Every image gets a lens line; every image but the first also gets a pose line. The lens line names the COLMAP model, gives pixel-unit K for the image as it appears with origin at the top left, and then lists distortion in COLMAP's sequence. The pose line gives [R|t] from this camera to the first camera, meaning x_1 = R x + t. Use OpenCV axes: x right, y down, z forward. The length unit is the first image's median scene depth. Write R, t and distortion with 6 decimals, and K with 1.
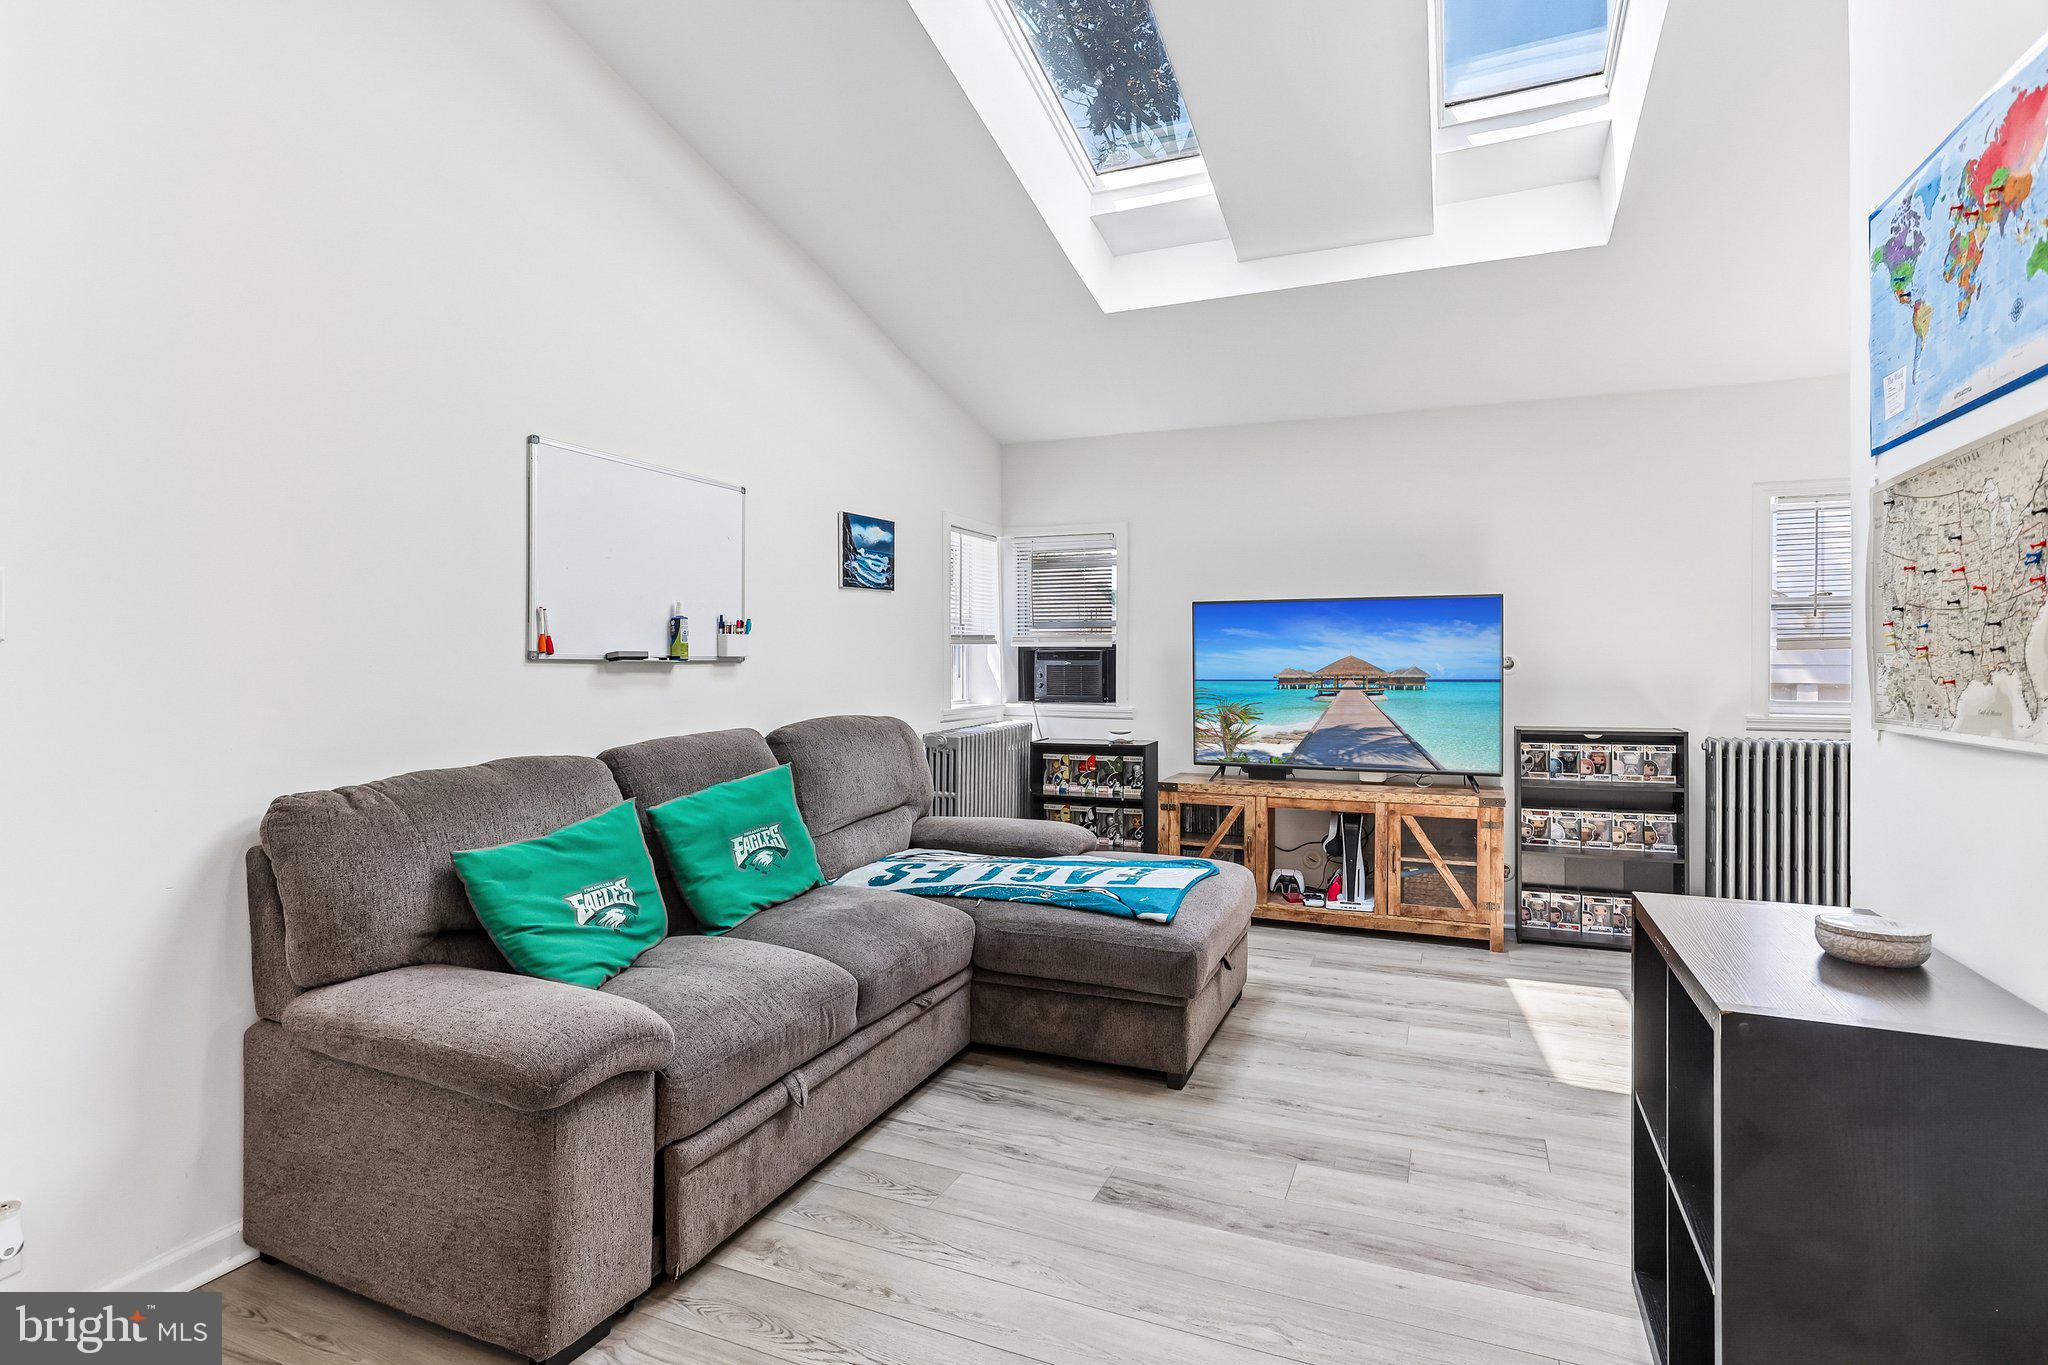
lens RADIAL K [[1018.7, 0, 1026.0], [0, 1018.7, 671.1], [0, 0, 1]] dist [-0.032930, 0.016798]
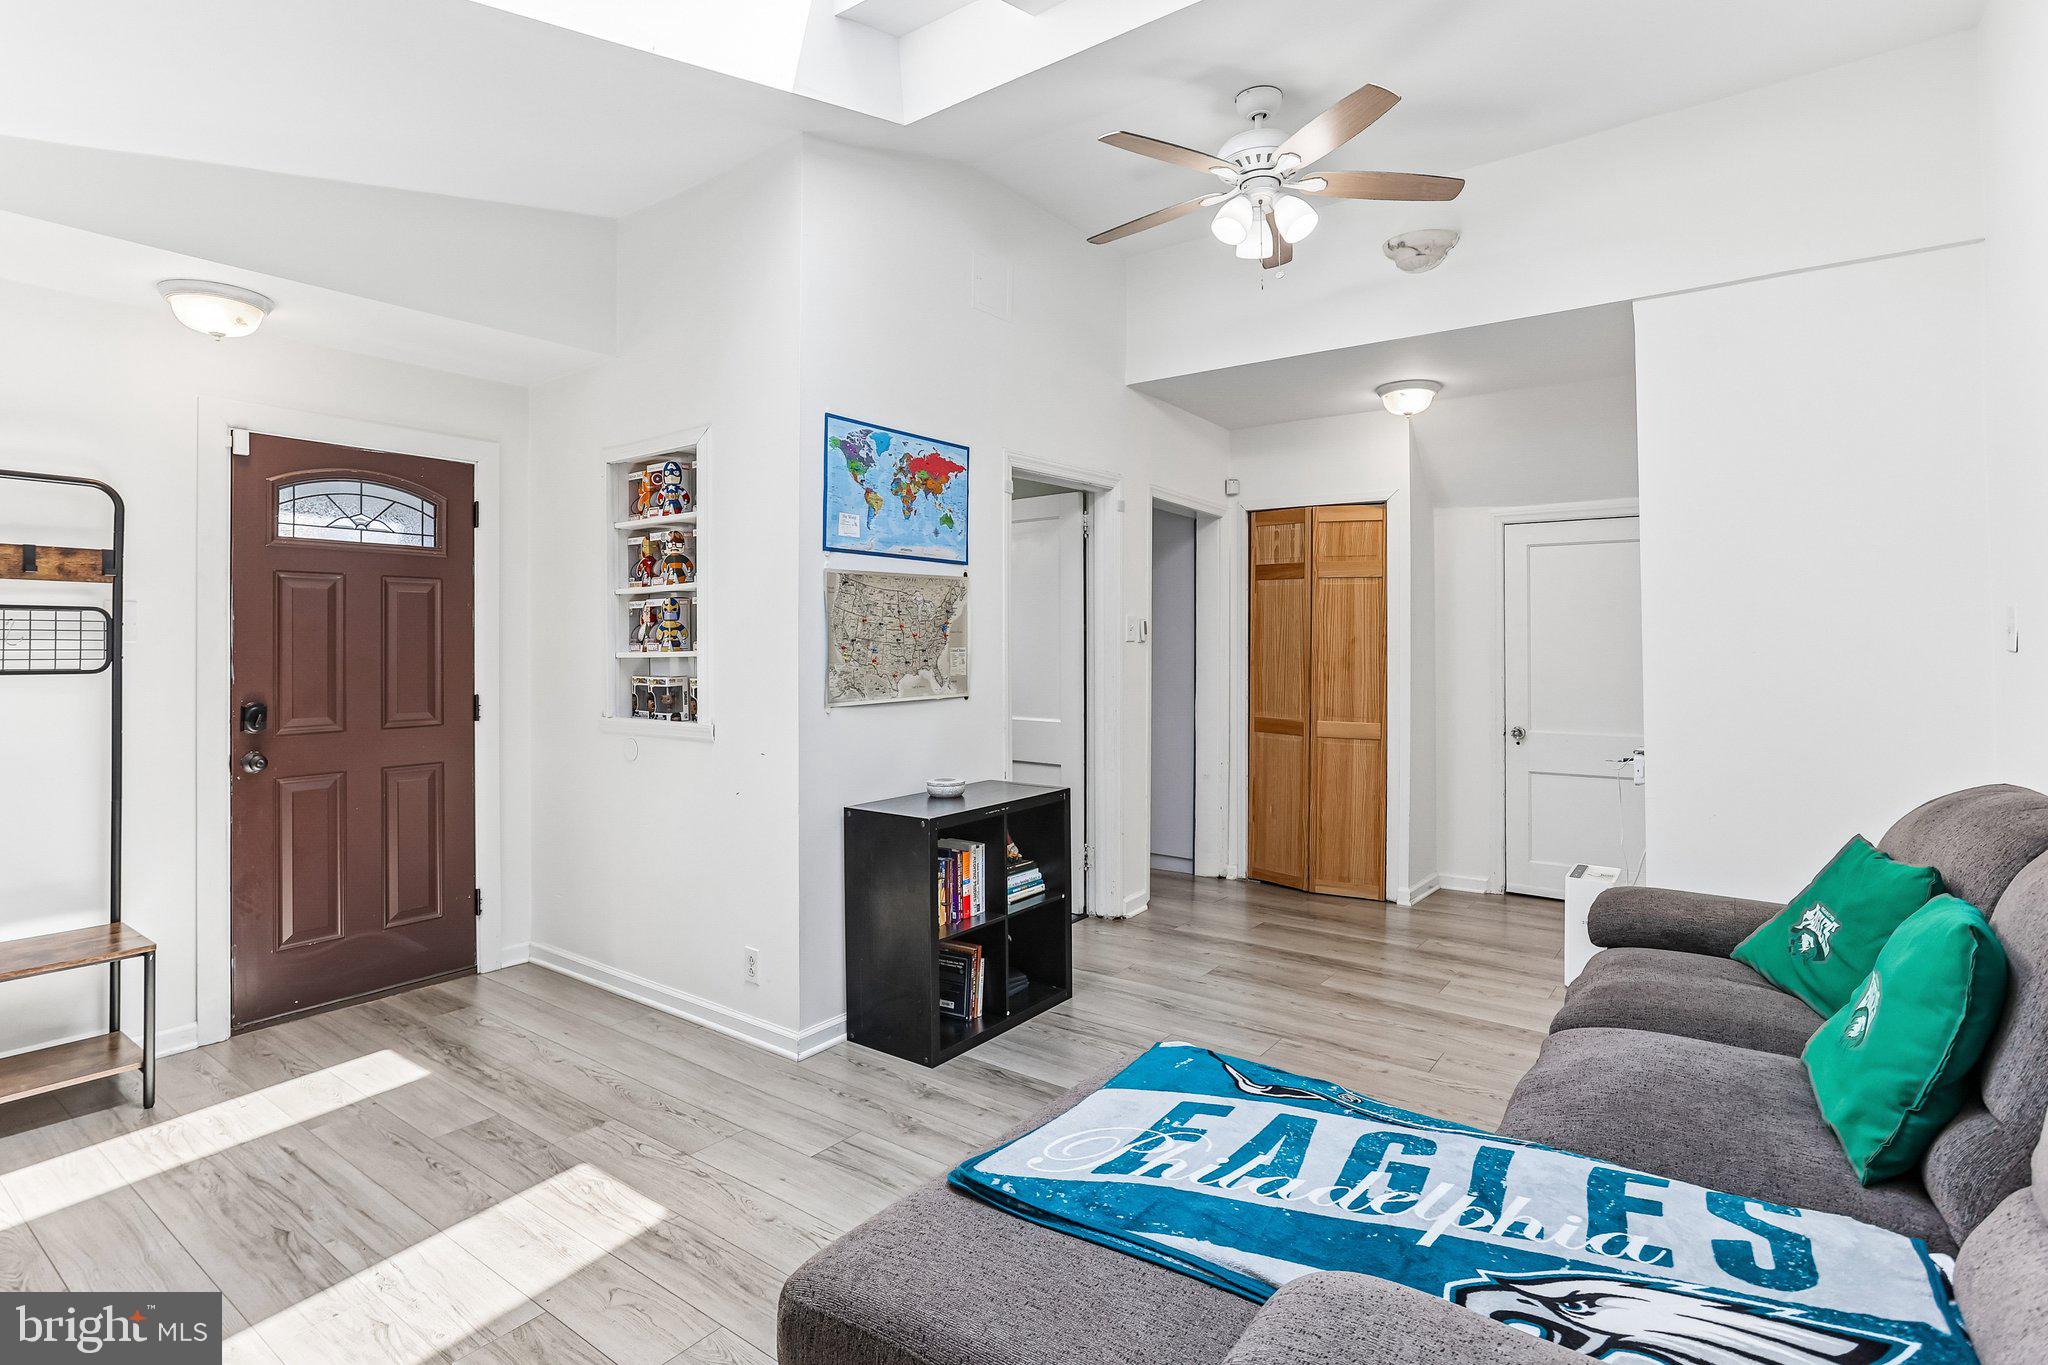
lens RADIAL K [[1018.7, 0, 1018.1], [0, 1018.7, 663.5], [0, 0, 1]] dist [-0.032930, 0.016798]
pose [[-0.973827, 0.002608, 0.227276, 0.053644], [0.009595, 0.999514, 0.029644, -0.029646], [-0.227089, 0.031049, -0.973379, 1.156809]]
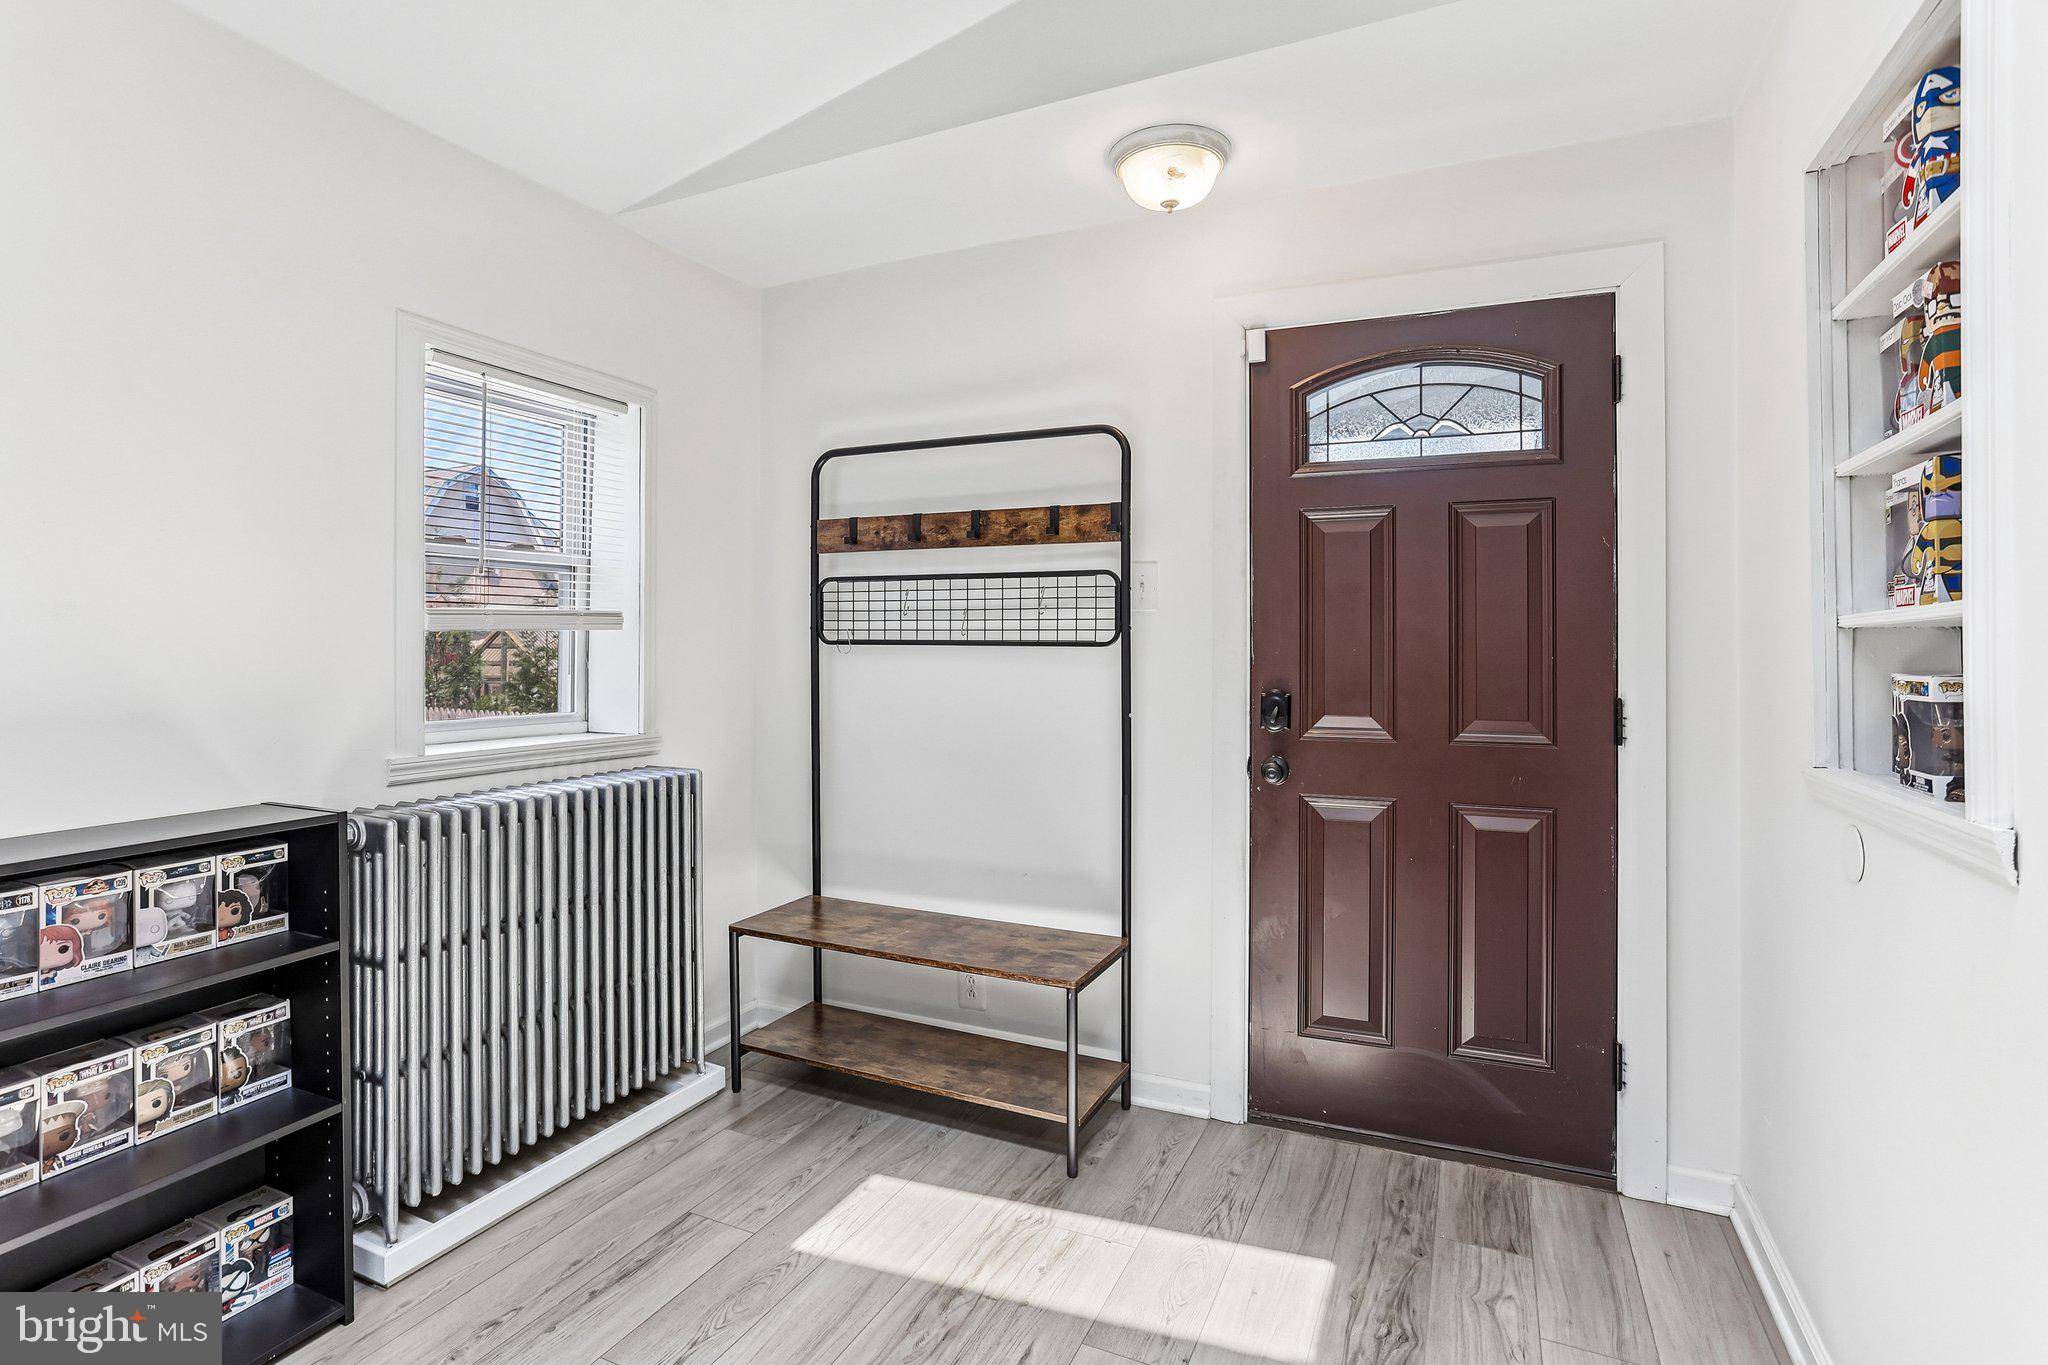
lens RADIAL K [[1018.7, 0, 994.9], [0, 1018.7, 639.4], [0, 0, 1]] dist [-0.032930, 0.016798]
pose [[0.038508, 0.008272, 0.999224, 0.215883], [0.011536, 0.999895, -0.008722, -0.007744], [-0.999192, 0.011863, 0.038408, 0.668481]]
